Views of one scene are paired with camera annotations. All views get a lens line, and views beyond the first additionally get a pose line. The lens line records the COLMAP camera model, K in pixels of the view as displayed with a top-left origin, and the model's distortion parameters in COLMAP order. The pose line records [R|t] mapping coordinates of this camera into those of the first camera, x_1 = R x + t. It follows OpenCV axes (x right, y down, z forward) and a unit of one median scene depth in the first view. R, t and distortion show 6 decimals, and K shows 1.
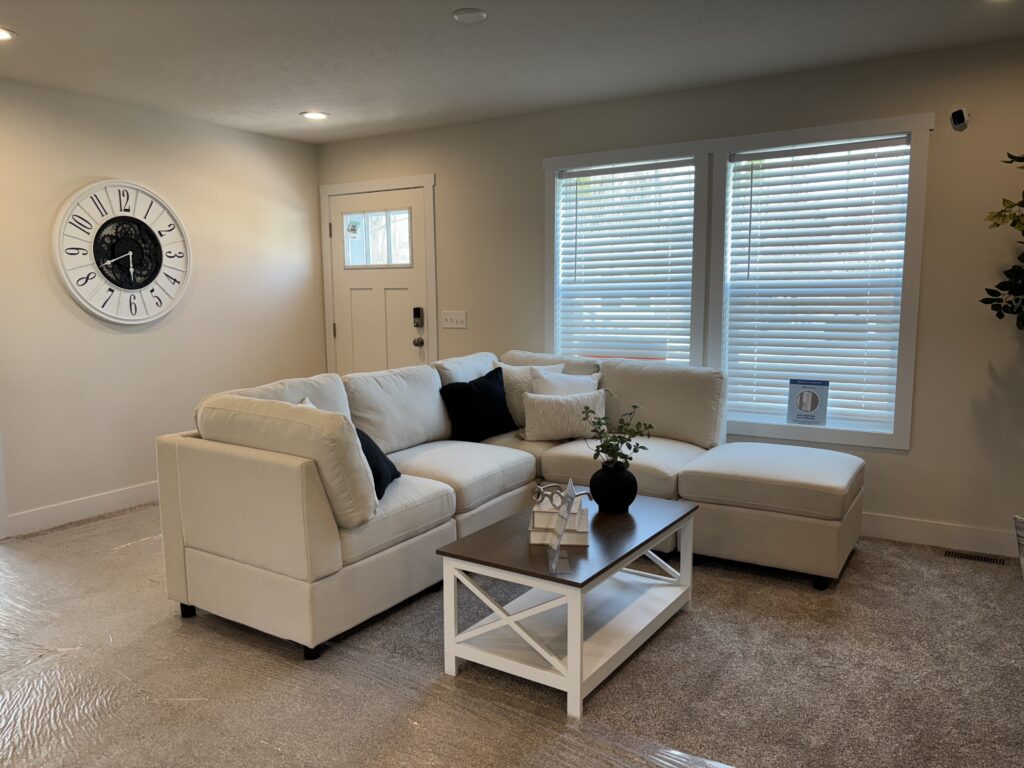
lens RADIAL K [[779.4, 0, 501.5], [0, 779.4, 390.8], [0, 0, 1]] dist [0.060901, -0.050861]
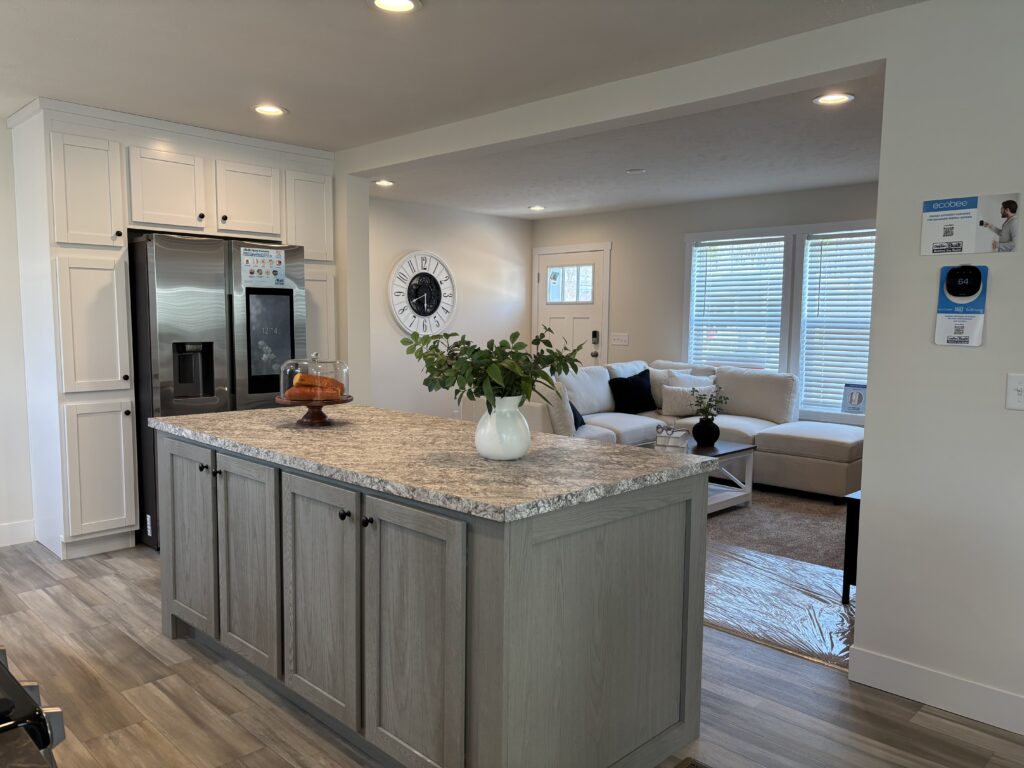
lens RADIAL K [[779.4, 0, 503.6], [0, 779.4, 397.7], [0, 0, 1]] dist [0.060901, -0.050861]
pose [[0.977666, 0.040473, -0.206229, 0.040379], [-0.045468, 0.998775, -0.019539, 0.070946], [0.205186, 0.028479, 0.978309, -0.600094]]
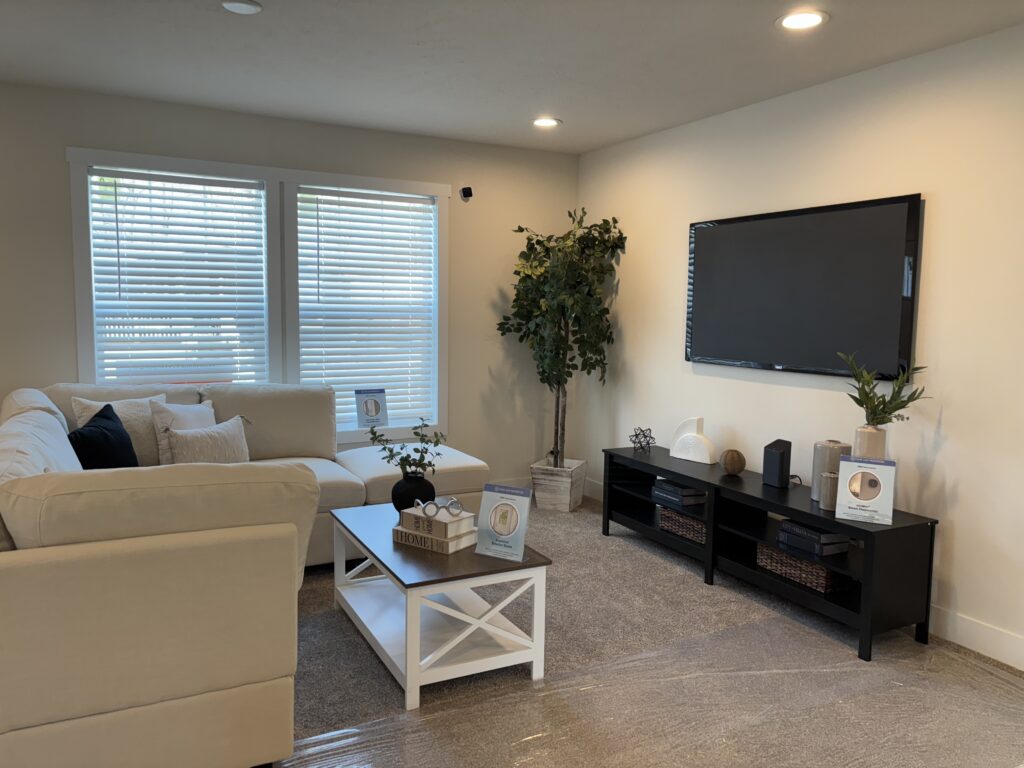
lens RADIAL K [[779.4, 0, 513.5], [0, 779.4, 389.9], [0, 0, 1]] dist [0.060901, -0.050861]
pose [[0.479777, -0.081743, 0.873574, -0.518759], [0.091550, 0.994880, 0.042814, -0.042558], [-0.872601, 0.059434, 0.484804, 0.238015]]
